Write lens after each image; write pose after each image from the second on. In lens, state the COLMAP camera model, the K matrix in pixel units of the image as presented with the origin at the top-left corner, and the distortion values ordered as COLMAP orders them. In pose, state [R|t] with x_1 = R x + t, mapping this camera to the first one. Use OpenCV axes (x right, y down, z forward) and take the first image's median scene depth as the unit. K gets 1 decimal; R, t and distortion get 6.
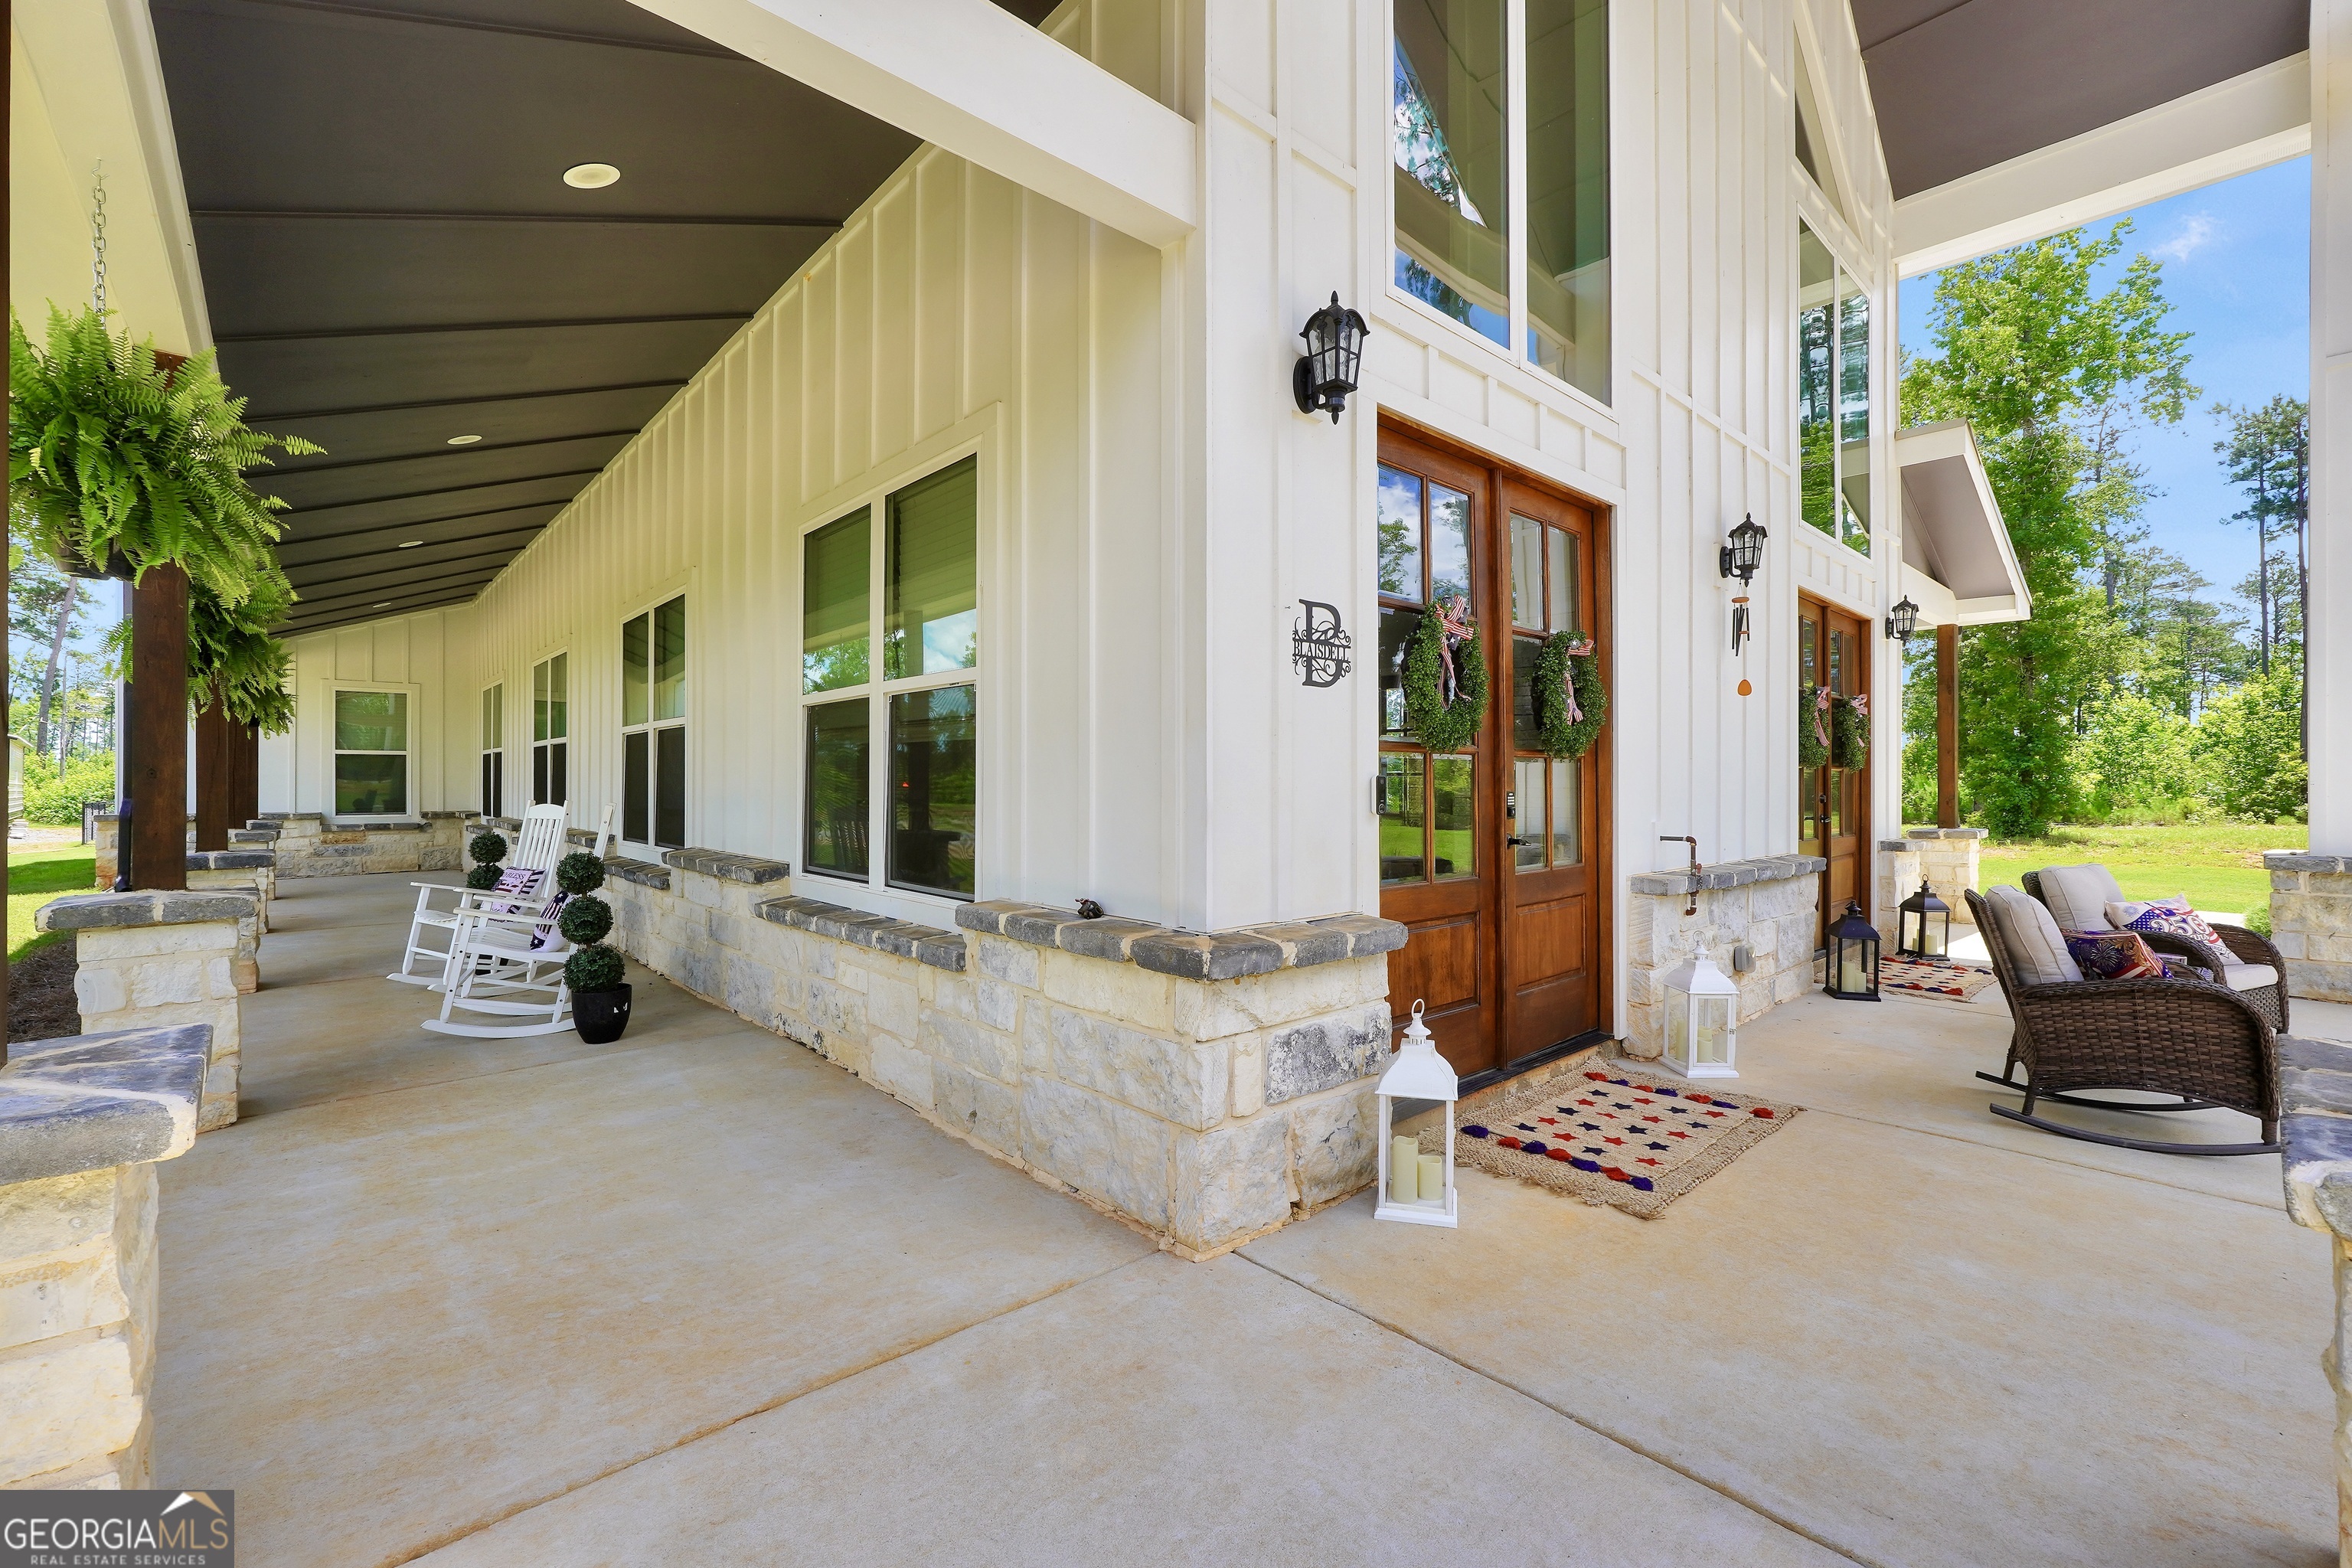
lens RADIAL K [[969.8, 0, 1182.2], [0, 969.8, 789.5], [0, 0, 1]] dist [-0.023995, 0.005790]
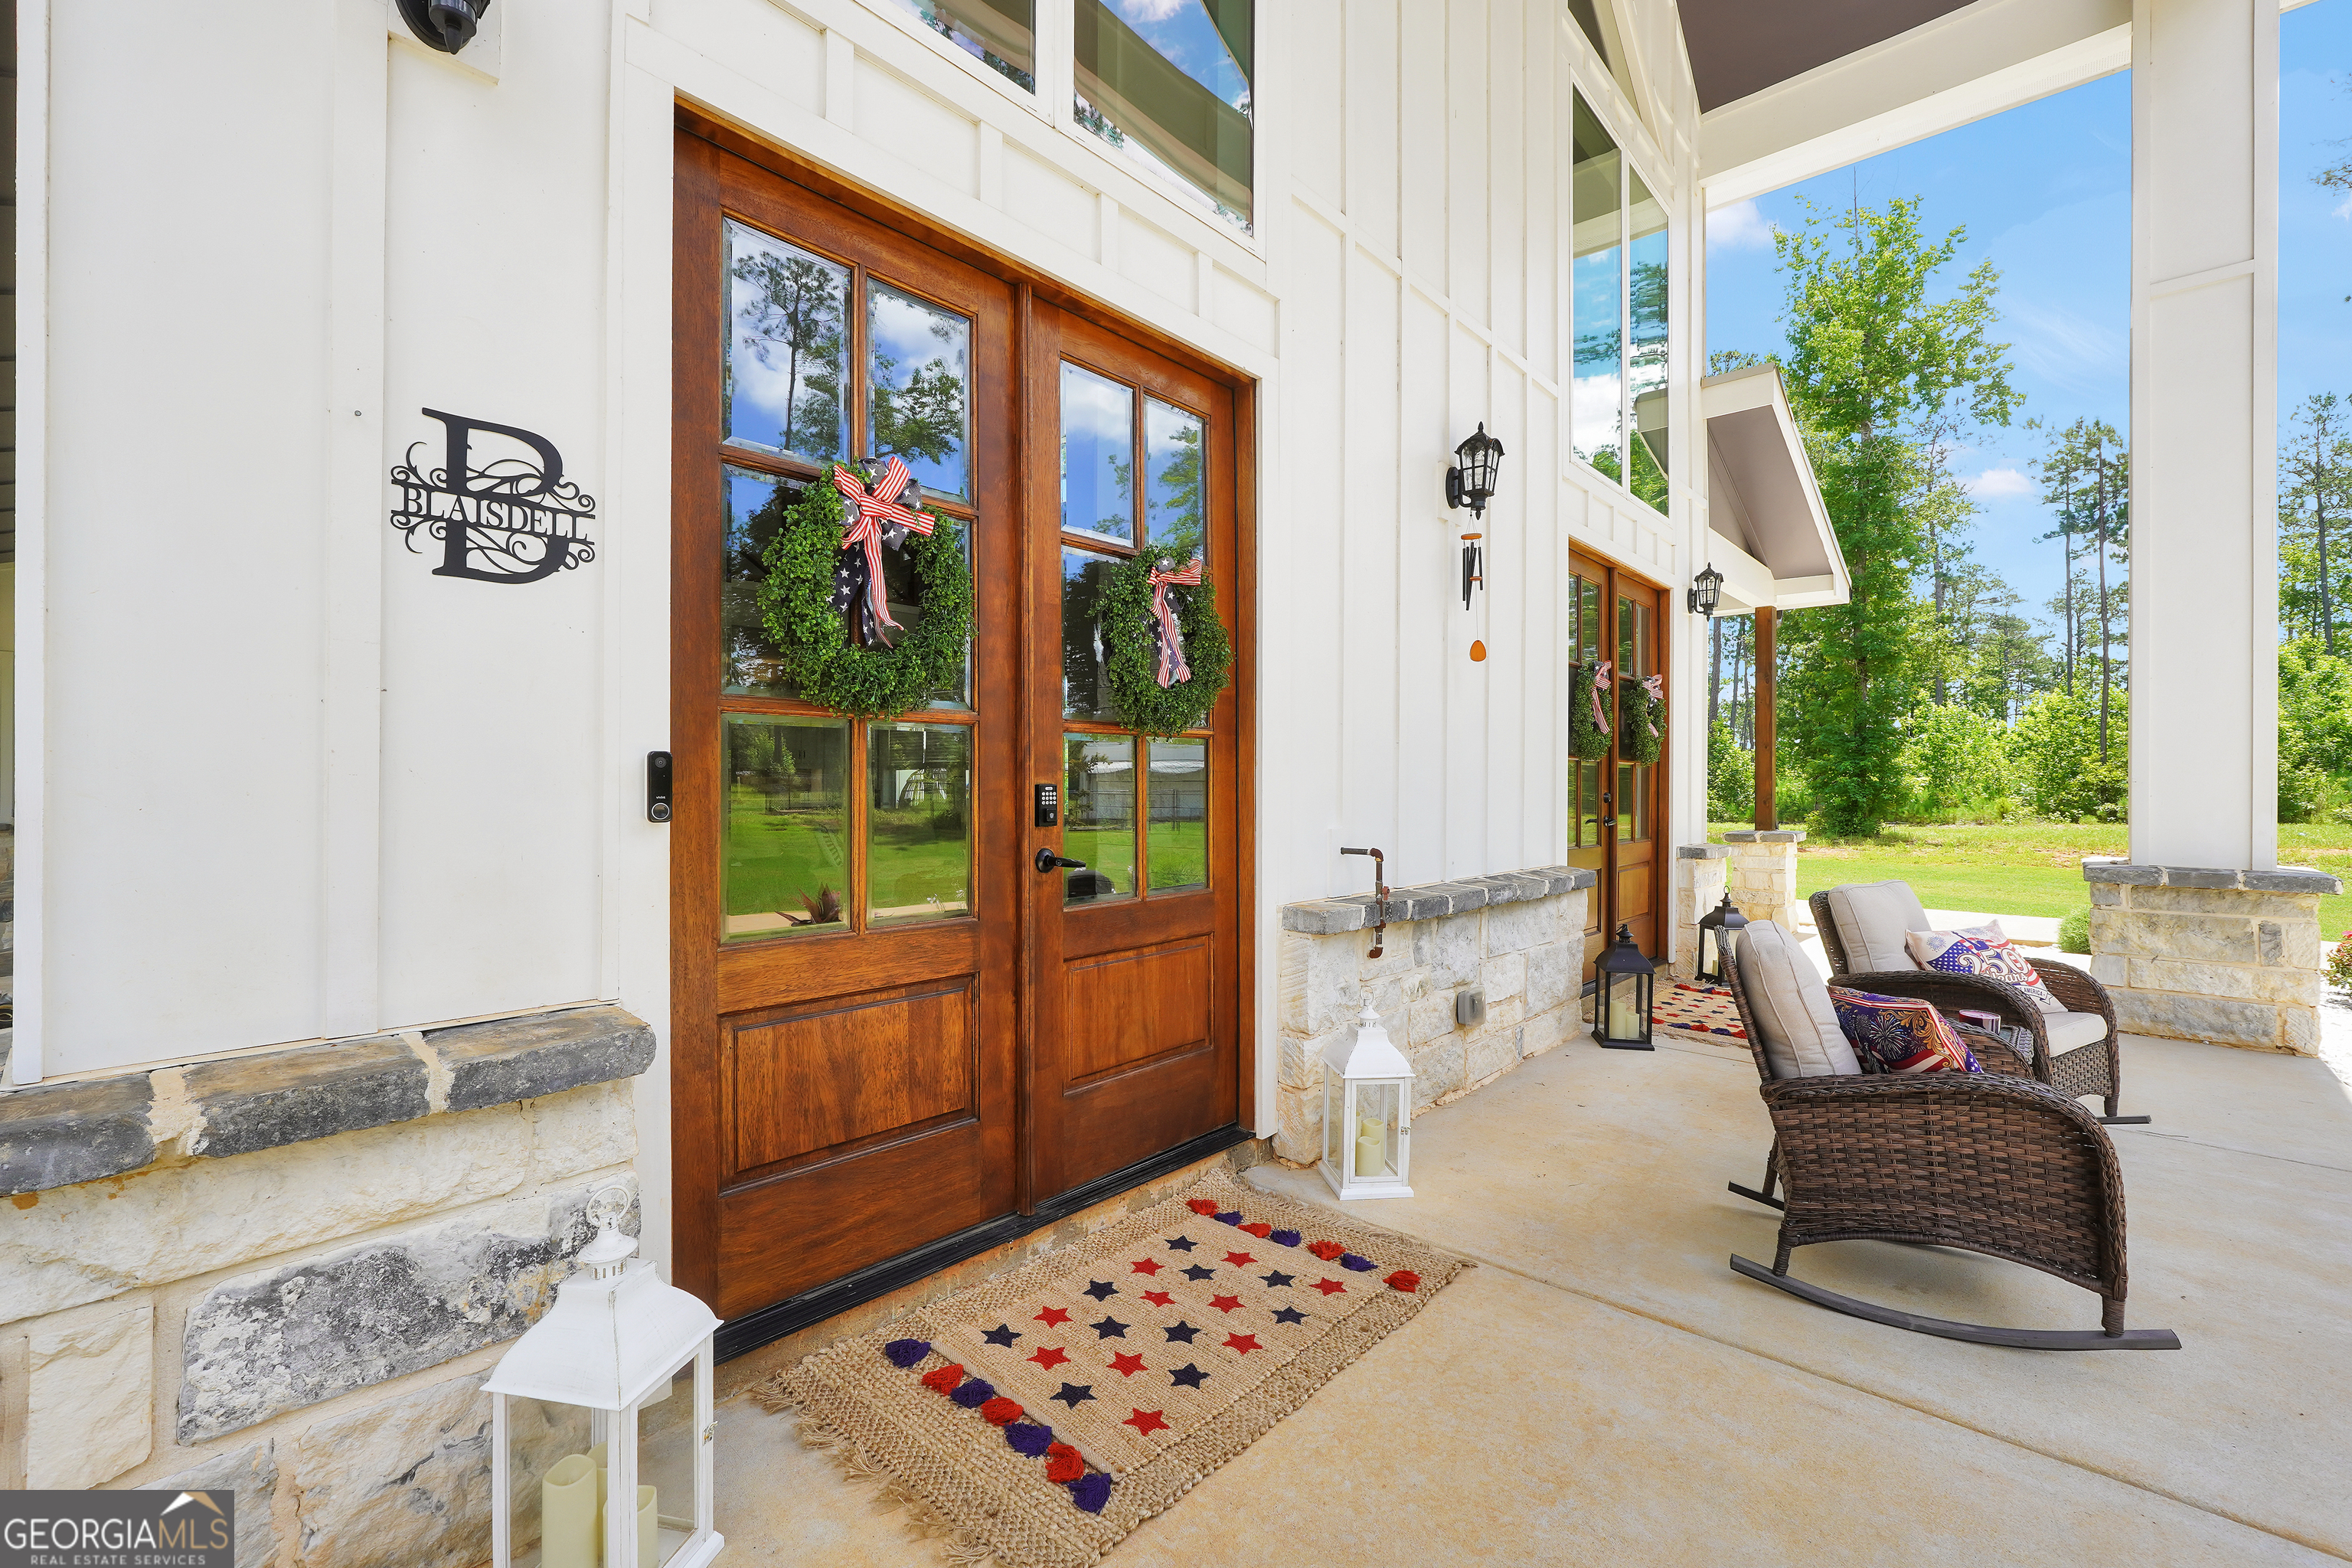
lens RADIAL K [[1004.3, 0, 1161.2], [0, 1004.3, 788.0], [0, 0, 1]] dist [-0.024639, 0.005719]
pose [[0.994213, 0.003778, 0.107363, 0.296934], [-0.003919, 0.999992, 0.001099, 0.003080], [-0.107358, -0.001513, 0.994219, 0.279624]]
